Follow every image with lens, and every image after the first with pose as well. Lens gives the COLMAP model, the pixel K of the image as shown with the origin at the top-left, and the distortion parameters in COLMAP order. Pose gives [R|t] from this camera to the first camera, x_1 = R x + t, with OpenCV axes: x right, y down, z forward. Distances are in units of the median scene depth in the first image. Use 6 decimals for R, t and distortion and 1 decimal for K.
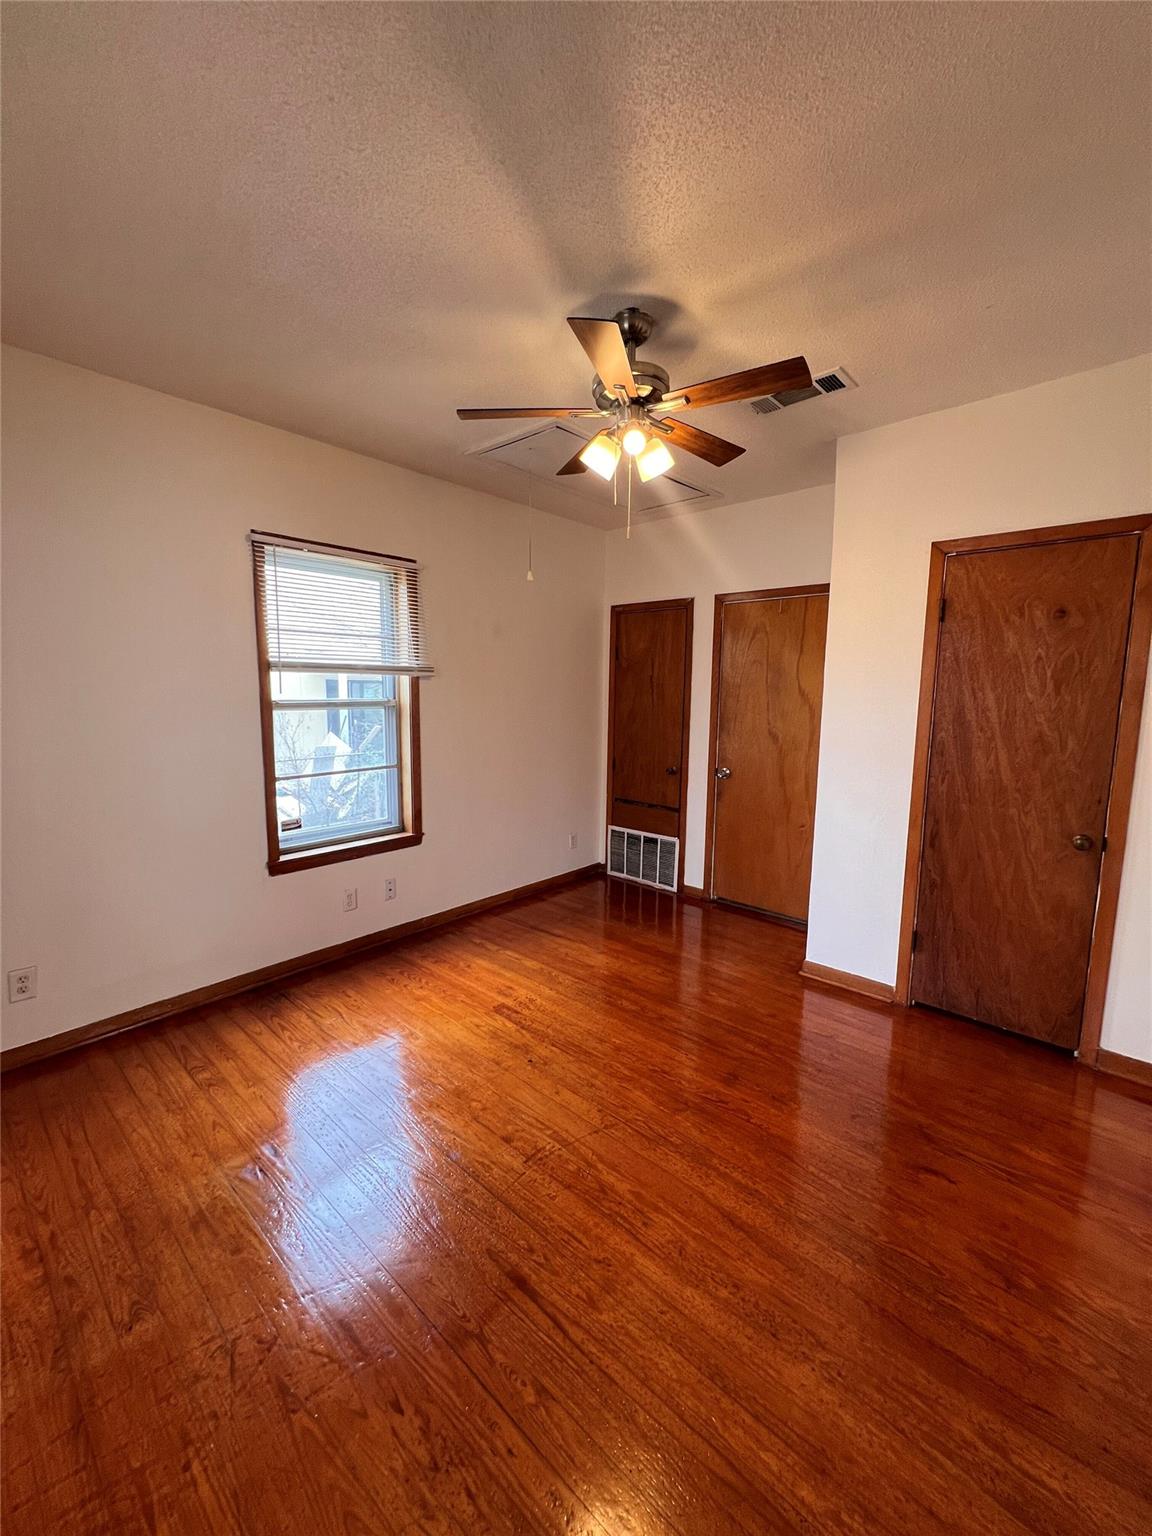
lens RADIAL K [[617.5, 0, 576.0], [0, 617.5, 768.0], [0, 0, 1]] dist [-0.000894, -0.000011]
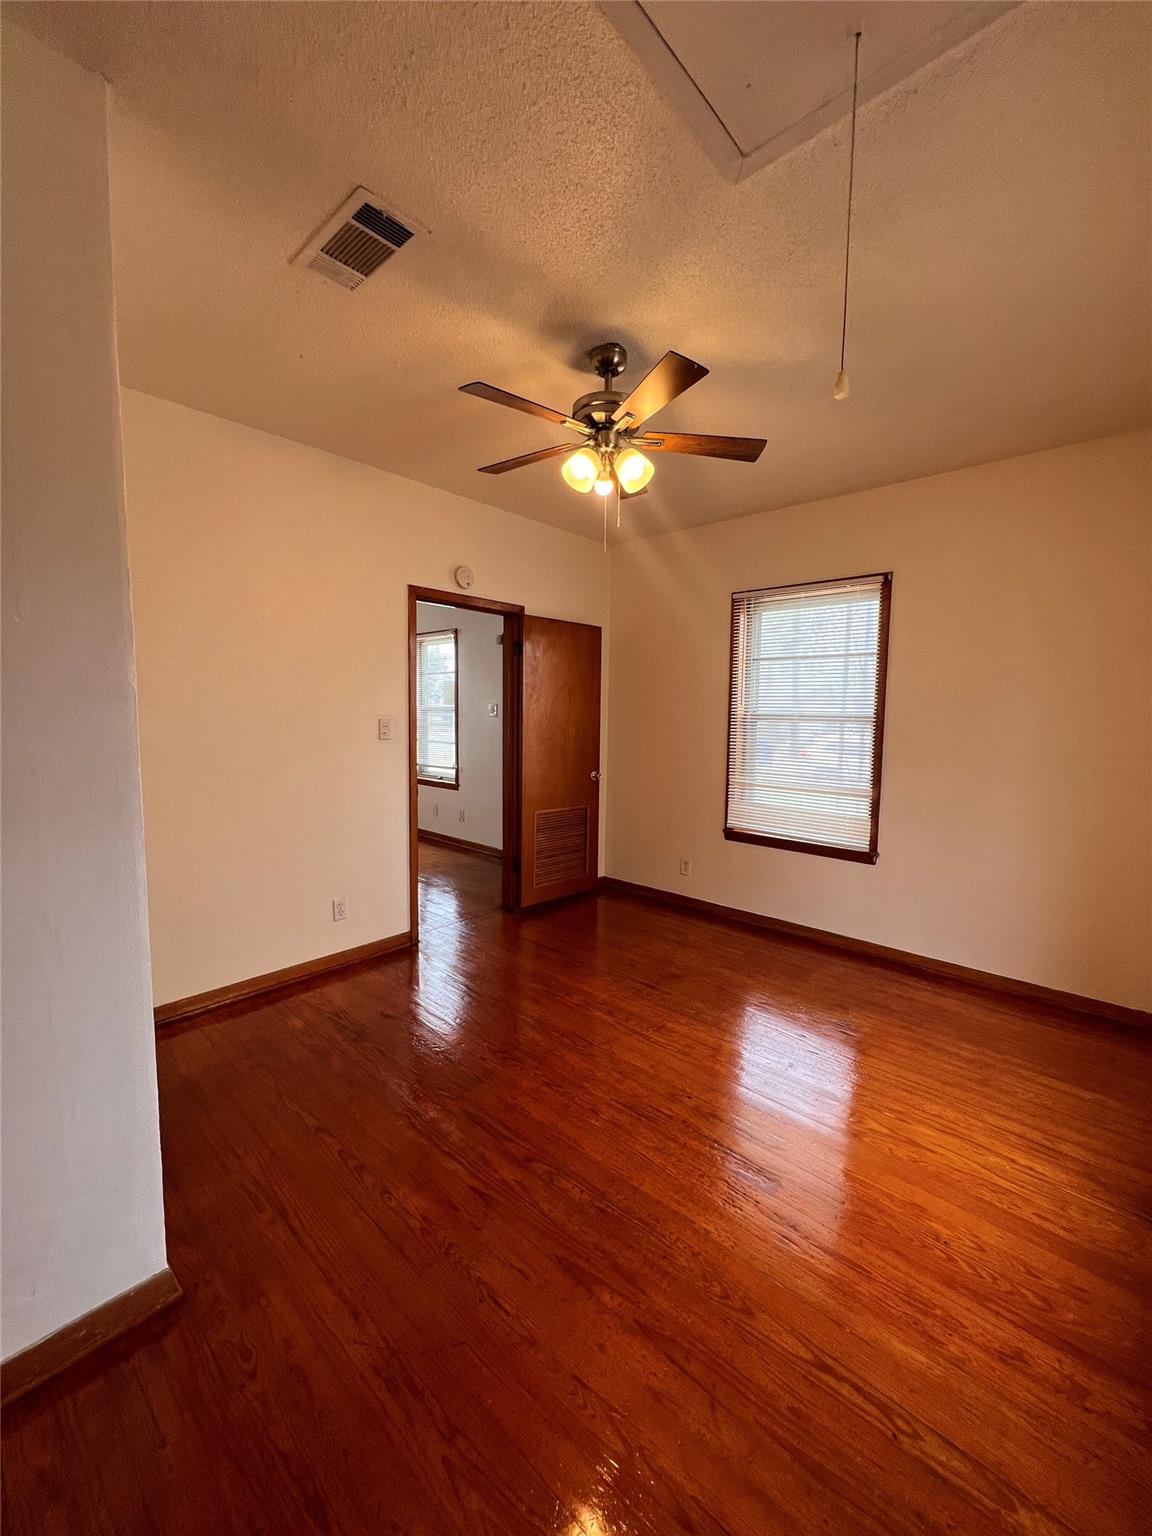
lens RADIAL K [[617.5, 0, 576.0], [0, 617.5, 768.0], [0, 0, 1]] dist [-0.000894, -0.000011]
pose [[-0.999635, -0.026785, 0.003392, 0.117167], [-0.025314, 0.973498, 0.227289, -0.232342], [-0.009390, 0.227120, -0.973822, 1.976836]]
